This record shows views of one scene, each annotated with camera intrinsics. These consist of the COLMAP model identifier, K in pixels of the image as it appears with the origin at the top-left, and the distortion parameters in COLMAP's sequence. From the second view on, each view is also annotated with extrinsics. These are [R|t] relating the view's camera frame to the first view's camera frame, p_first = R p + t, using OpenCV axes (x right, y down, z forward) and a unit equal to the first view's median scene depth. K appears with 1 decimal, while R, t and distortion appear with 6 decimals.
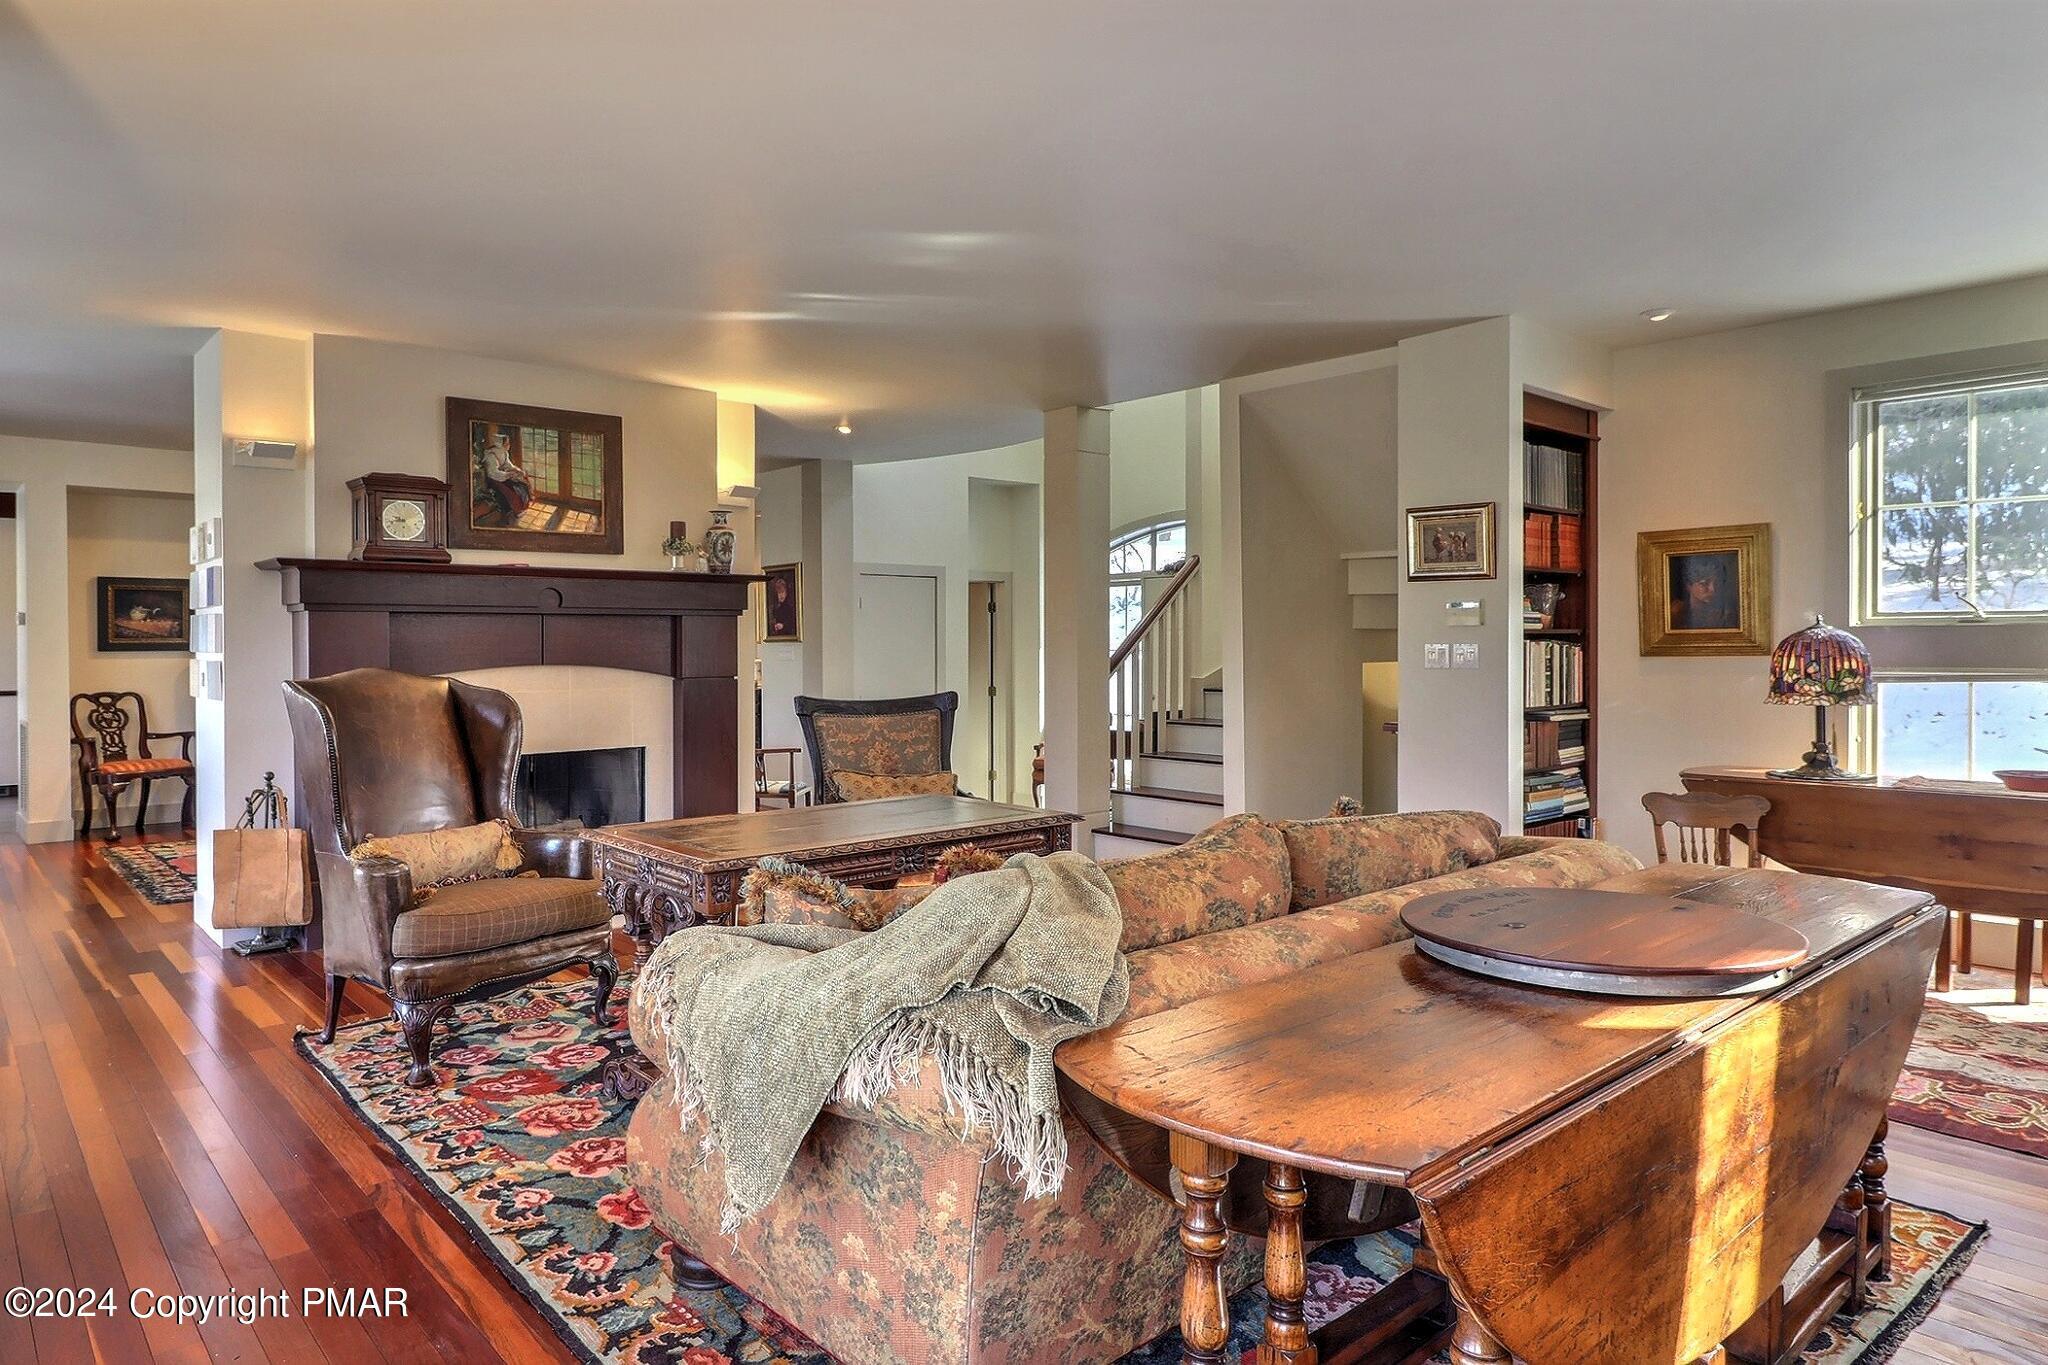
lens RADIAL K [[1237.9, 0, 1000.6], [0, 1237.9, 666.4], [0, 0, 1]] dist [-0.001923, -0.001232]
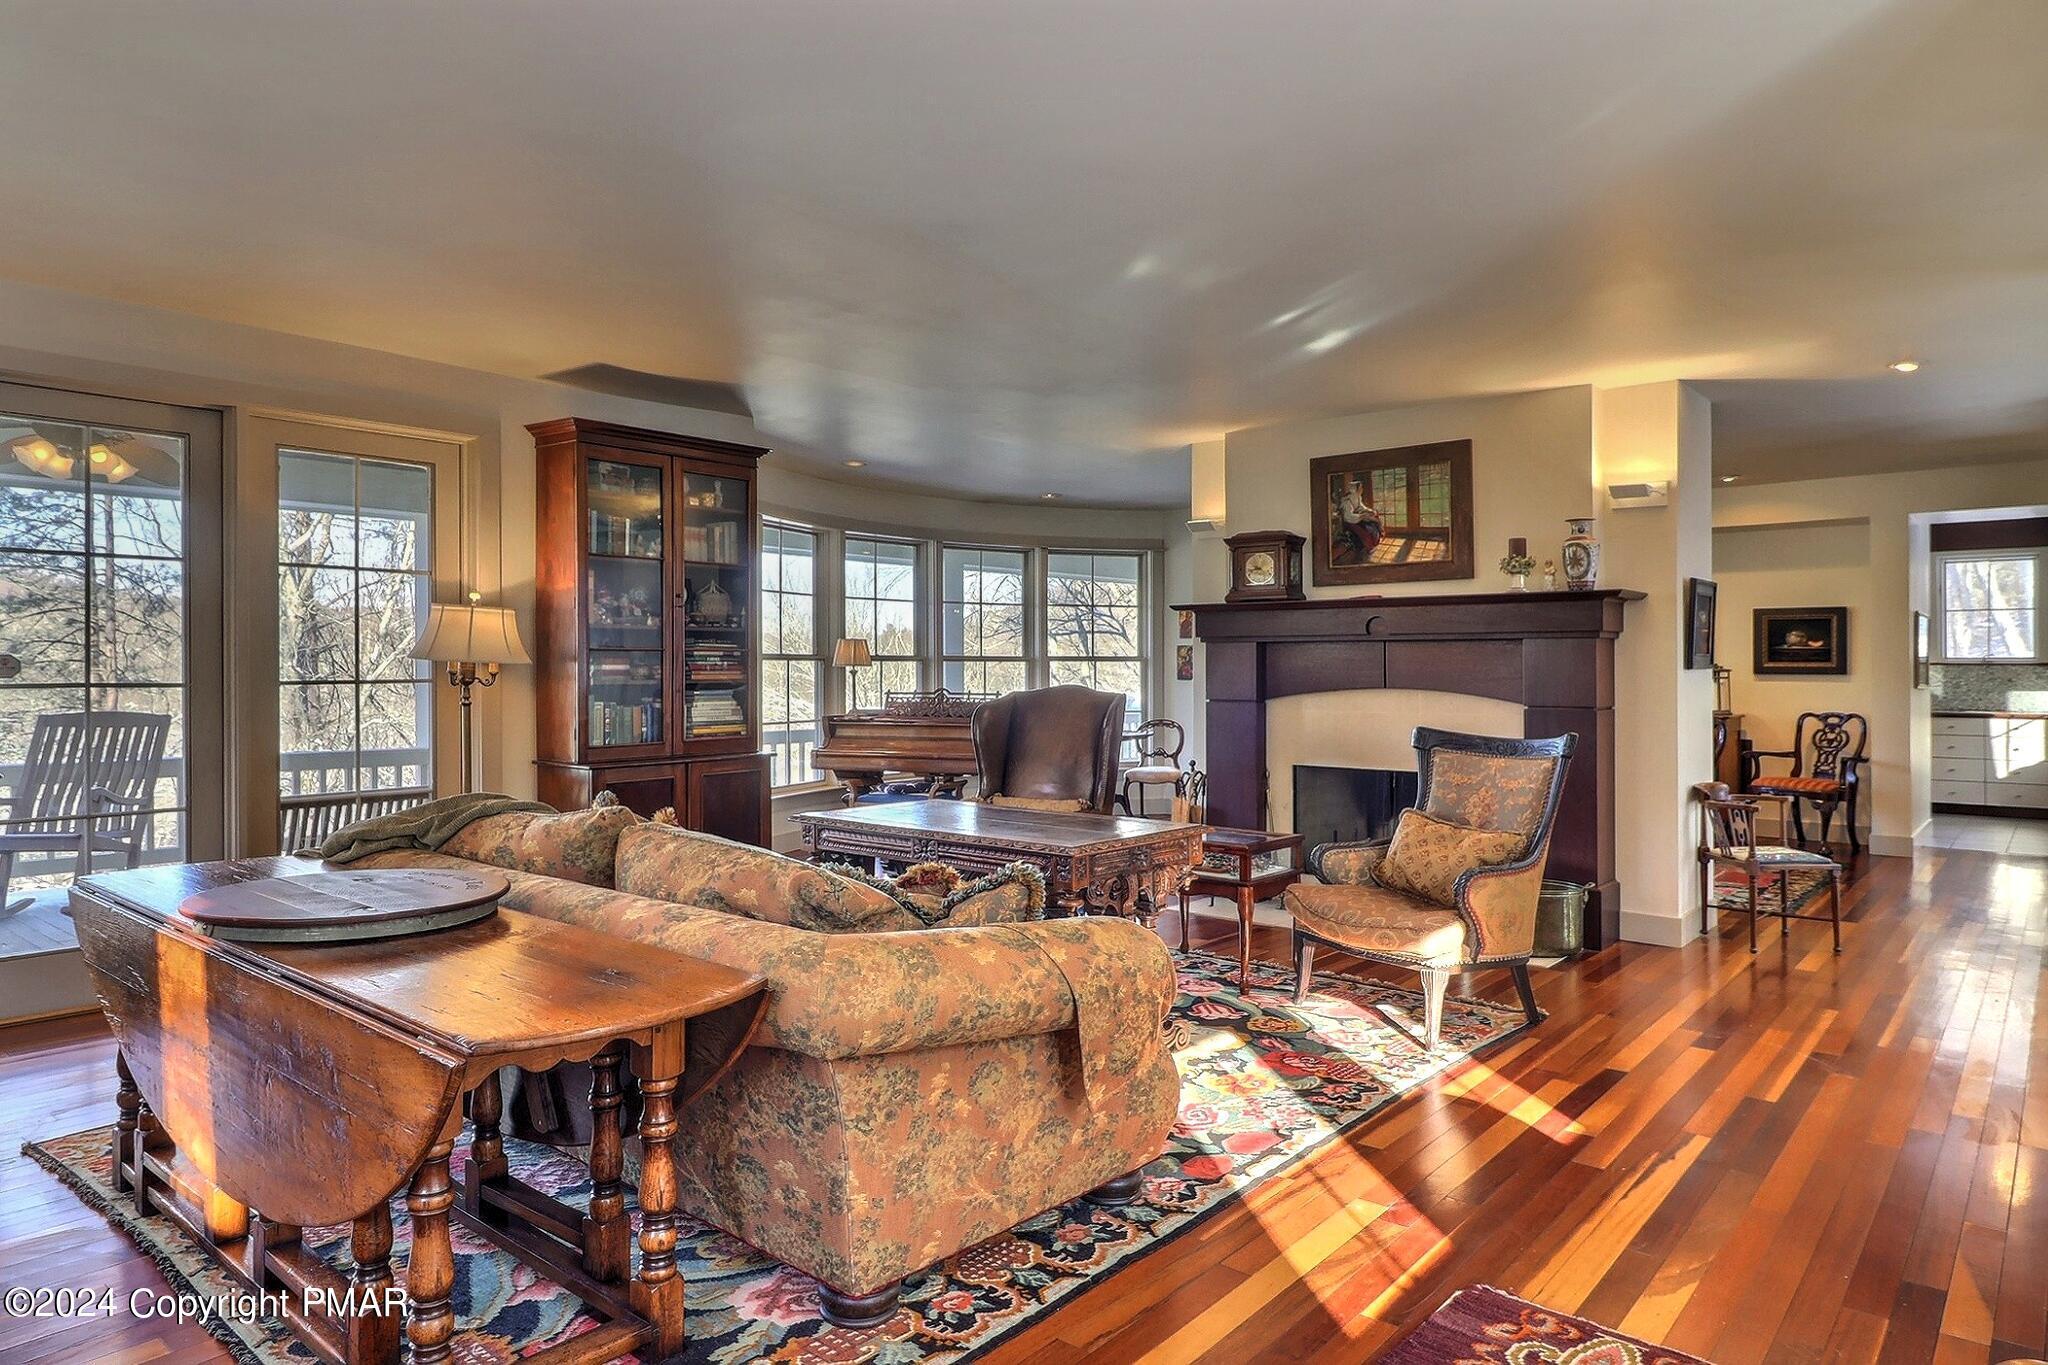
lens RADIAL K [[1237.9, 0, 1000.6], [0, 1237.9, 666.4], [0, 0, 1]] dist [-0.001923, -0.001232]
pose [[0.129011, 0.007021, -0.991618, 0.647585], [-0.024290, 0.999697, 0.003918, -0.016131], [0.991346, 0.023581, 0.129142, 0.524829]]
